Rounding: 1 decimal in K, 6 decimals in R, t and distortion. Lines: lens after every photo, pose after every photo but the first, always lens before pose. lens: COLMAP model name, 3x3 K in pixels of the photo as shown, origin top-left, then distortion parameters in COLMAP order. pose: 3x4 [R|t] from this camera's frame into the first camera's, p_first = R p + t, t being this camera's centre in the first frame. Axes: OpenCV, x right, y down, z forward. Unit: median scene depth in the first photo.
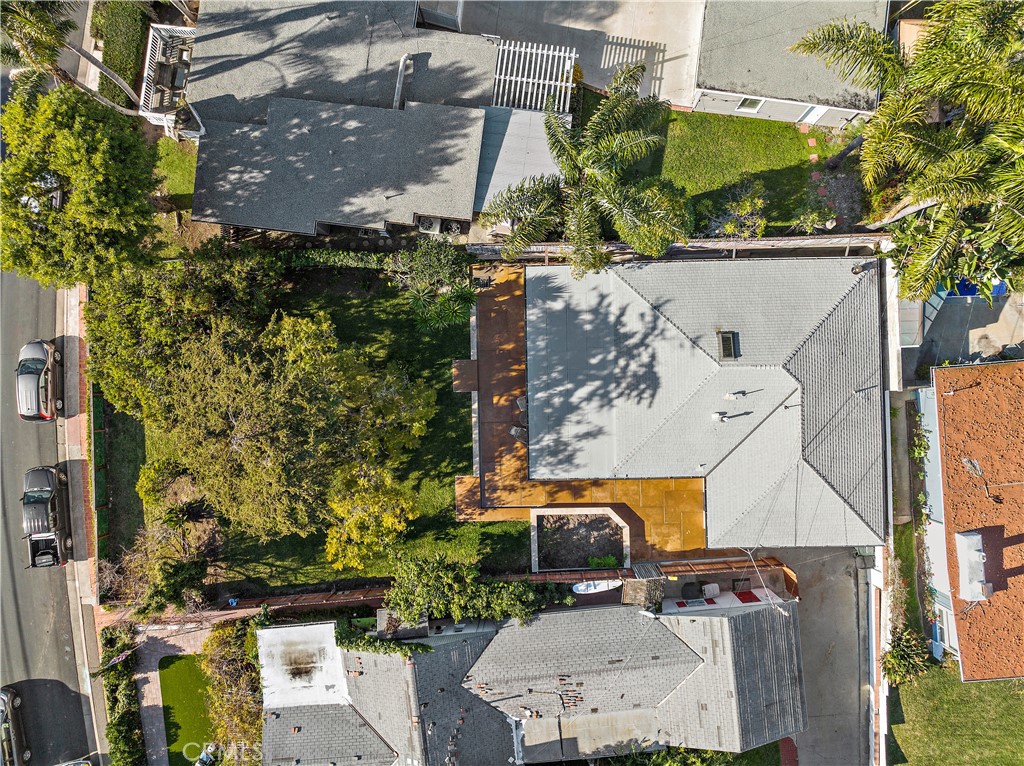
lens RADIAL K [[717.6, 0, 512.5], [0, 717.6, 377.4], [0, 0, 1]] dist [-0.033153, 0.006417]
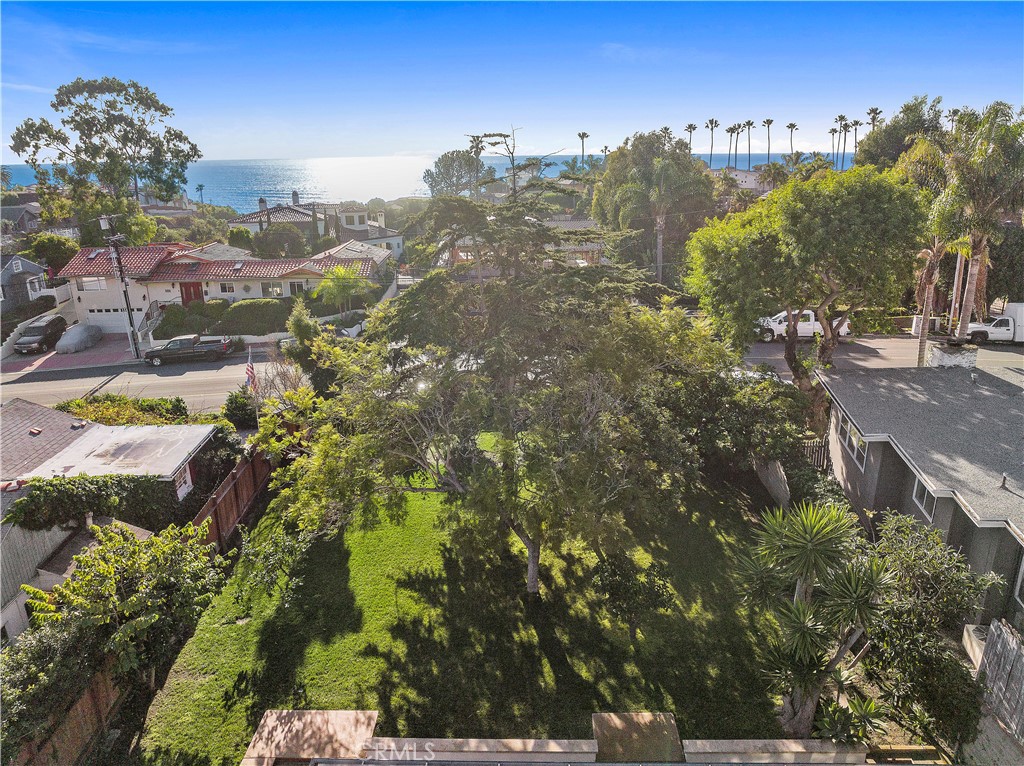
lens RADIAL K [[721.2, 0, 516.1], [0, 721.2, 384.5], [0, 0, 1]] dist [-0.051680, 0.018747]
pose [[-0.044804, 0.337404, -0.940293, 0.242181], [-0.998701, 0.007735, 0.050363, 0.042992], [0.024266, 0.941328, 0.336619, 0.750562]]
